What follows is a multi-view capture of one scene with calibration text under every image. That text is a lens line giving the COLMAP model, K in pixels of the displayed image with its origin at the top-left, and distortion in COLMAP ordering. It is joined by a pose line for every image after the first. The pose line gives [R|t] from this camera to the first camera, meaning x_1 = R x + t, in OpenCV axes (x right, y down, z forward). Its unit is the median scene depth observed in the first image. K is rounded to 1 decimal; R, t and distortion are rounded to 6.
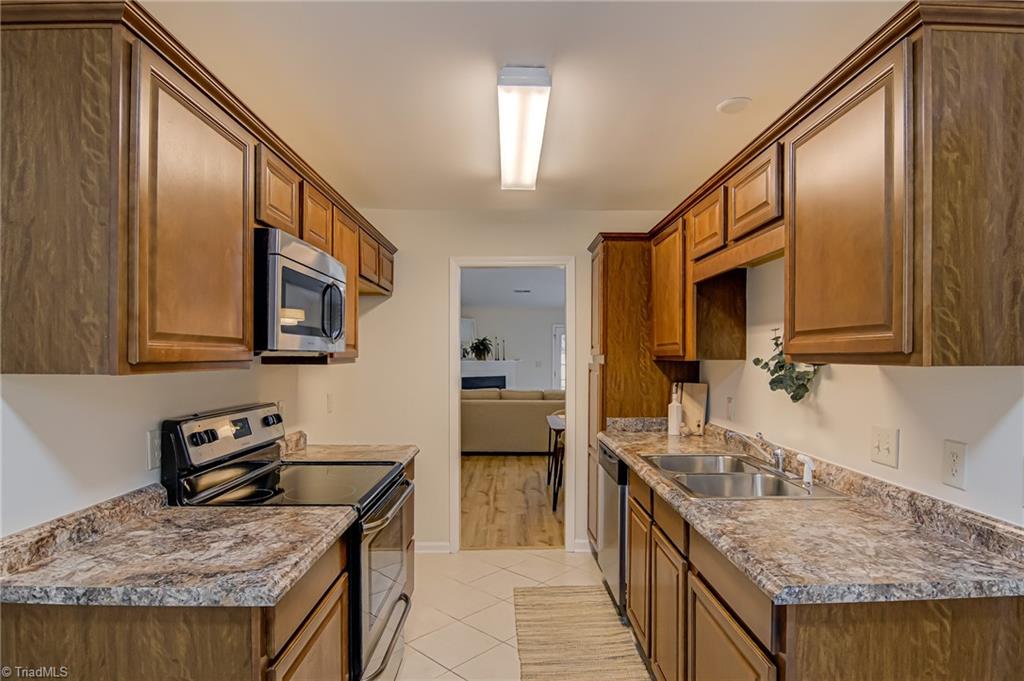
lens RADIAL K [[557.1, 0, 514.7], [0, 557.1, 354.1], [0, 0, 1]] dist [0.004539, -0.019822]
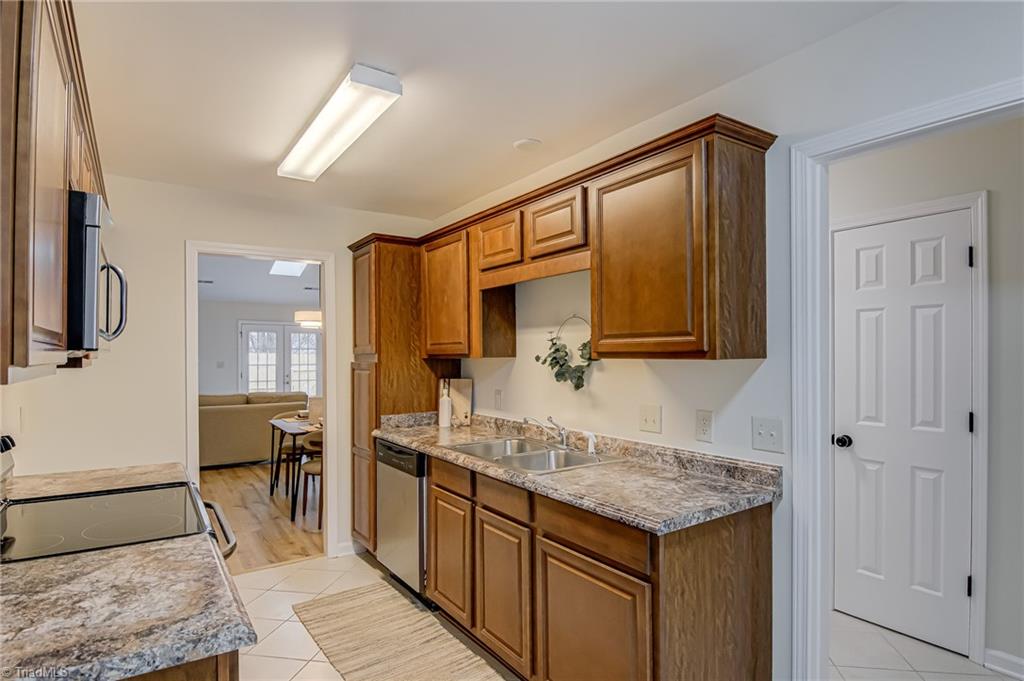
lens RADIAL K [[558.8, 0, 512.0], [0, 558.8, 340.5], [0, 0, 1]] dist [0.004365, -0.019942]
pose [[0.835362, 0.006936, 0.549656, -0.302719], [0.004899, 0.999787, -0.020061, -0.001305], [-0.549678, 0.019451, 0.835150, 0.022403]]
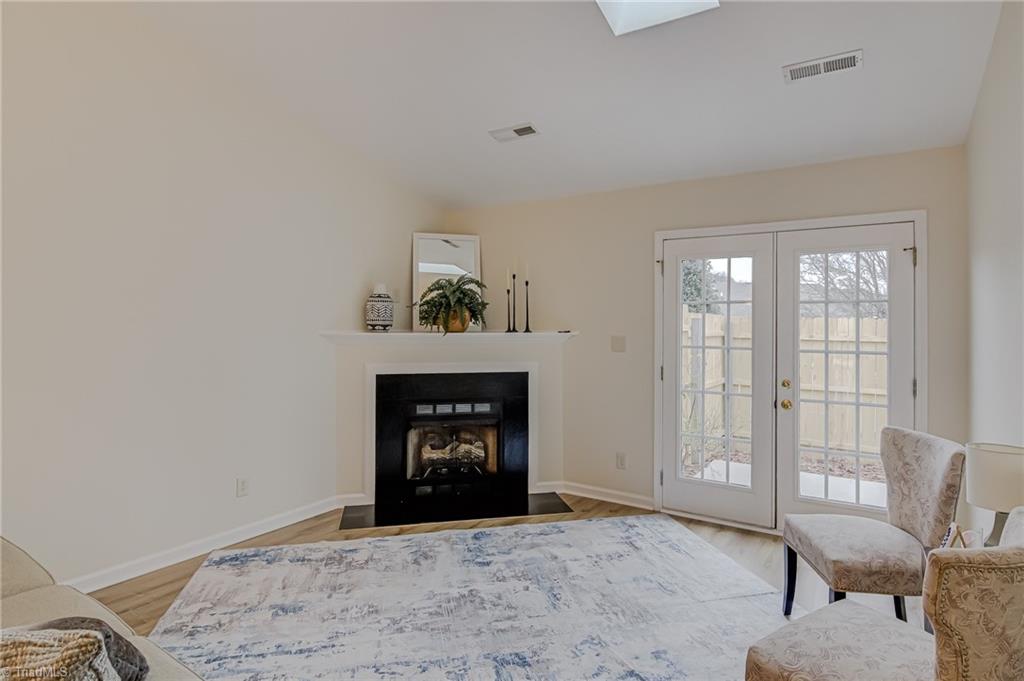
lens RADIAL K [[538.1, 0, 527.5], [0, 538.1, 317.7], [0, 0, 1]] dist [0.001610, -0.016335]
pose [[0.841688, -0.002501, -0.539958, 0.945639], [0.002297, 0.999997, -0.001051, 0.007150], [0.539959, -0.000355, 0.841691, 3.445462]]
